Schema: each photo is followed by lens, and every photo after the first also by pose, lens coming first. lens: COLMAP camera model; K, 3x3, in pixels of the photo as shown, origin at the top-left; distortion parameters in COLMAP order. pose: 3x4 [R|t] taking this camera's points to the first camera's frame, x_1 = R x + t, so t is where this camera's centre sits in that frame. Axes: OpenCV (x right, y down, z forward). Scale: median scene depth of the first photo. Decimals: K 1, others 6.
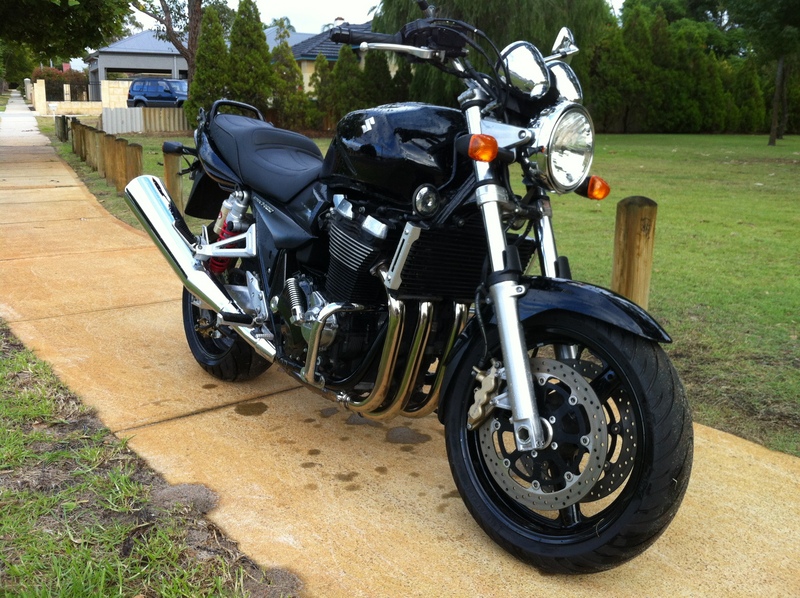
lens RADIAL K [[793.5, 0, 405.3], [0, 793.5, 274.3], [0, 0, 1]] dist [0.036352, -0.121921]
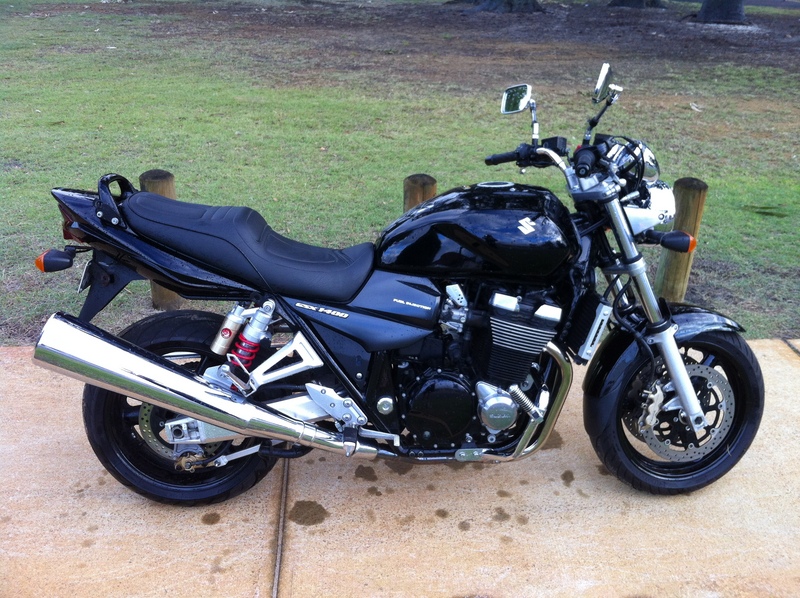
lens RADIAL K [[793.5, 0, 405.3], [0, 793.5, 274.3], [0, 0, 1]] dist [0.036352, -0.121921]
pose [[0.570285, -0.327382, 0.753390, -0.902745], [0.144779, 0.942851, 0.300119, -0.438229], [-0.808588, -0.062079, 0.585092, 0.458652]]
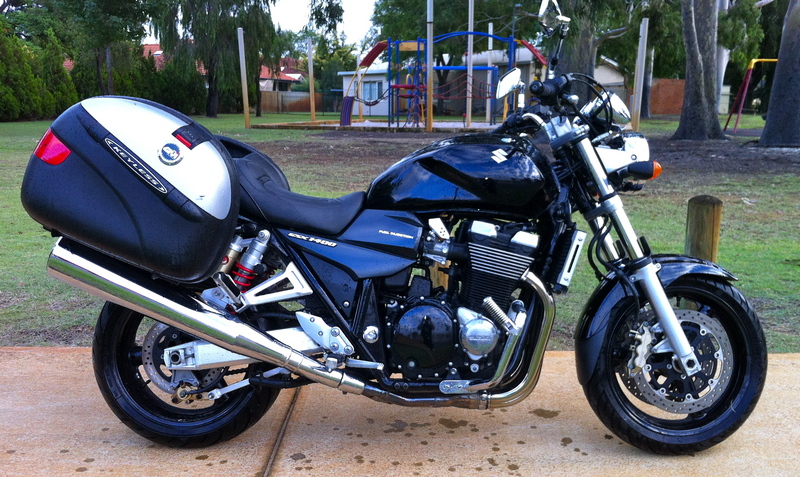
lens RADIAL K [[818.8, 0, 397.0], [0, 818.8, 225.5], [0, 0, 1]] dist [0.002187, -0.017695]
pose [[0.648275, -0.131953, 0.749885, -0.982087], [0.162063, 0.986214, 0.033436, -0.139779], [-0.743959, 0.099853, 0.660723, 0.300232]]
